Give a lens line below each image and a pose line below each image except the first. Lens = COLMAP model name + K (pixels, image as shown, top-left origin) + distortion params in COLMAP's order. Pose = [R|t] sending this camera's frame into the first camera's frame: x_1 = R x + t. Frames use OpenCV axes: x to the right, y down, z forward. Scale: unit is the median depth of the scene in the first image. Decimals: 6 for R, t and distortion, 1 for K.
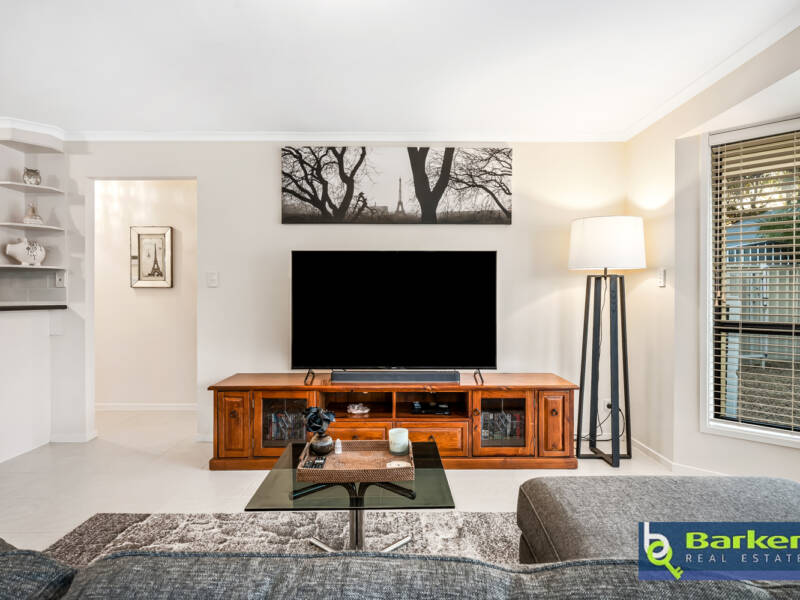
lens RADIAL K [[484.5, 0, 400.0], [0, 484.5, 300.0], [0, 0, 1]] dist [-0.001891, -0.000828]
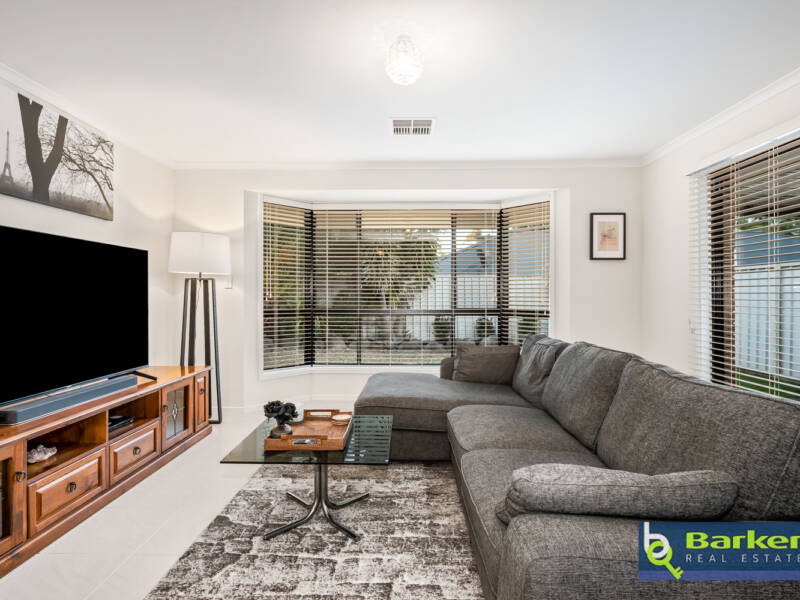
lens RADIAL K [[436.8, 0, 400.0], [0, 436.8, 295.7], [0, 0, 1]] dist [-0.003606, -0.000480]
pose [[0.025763, -0.001835, 0.999666, -0.631227], [0.008082, 0.999966, 0.001628, -0.003336], [-0.999635, 0.008037, 0.025777, 0.403437]]
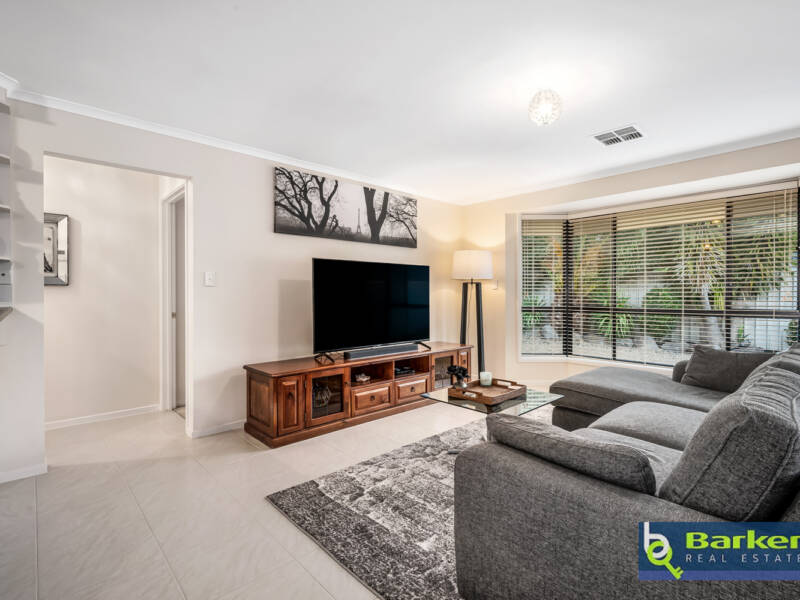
lens RADIAL K [[397.3, 0, 400.6], [0, 397.3, 297.3], [0, 0, 1]] dist [0.001890, 0.000011]
pose [[0.736851, -0.007124, 0.676018, -0.673195], [0.007522, 0.999969, 0.002338, -0.001844], [-0.676014, 0.003362, 0.736881, 0.095389]]
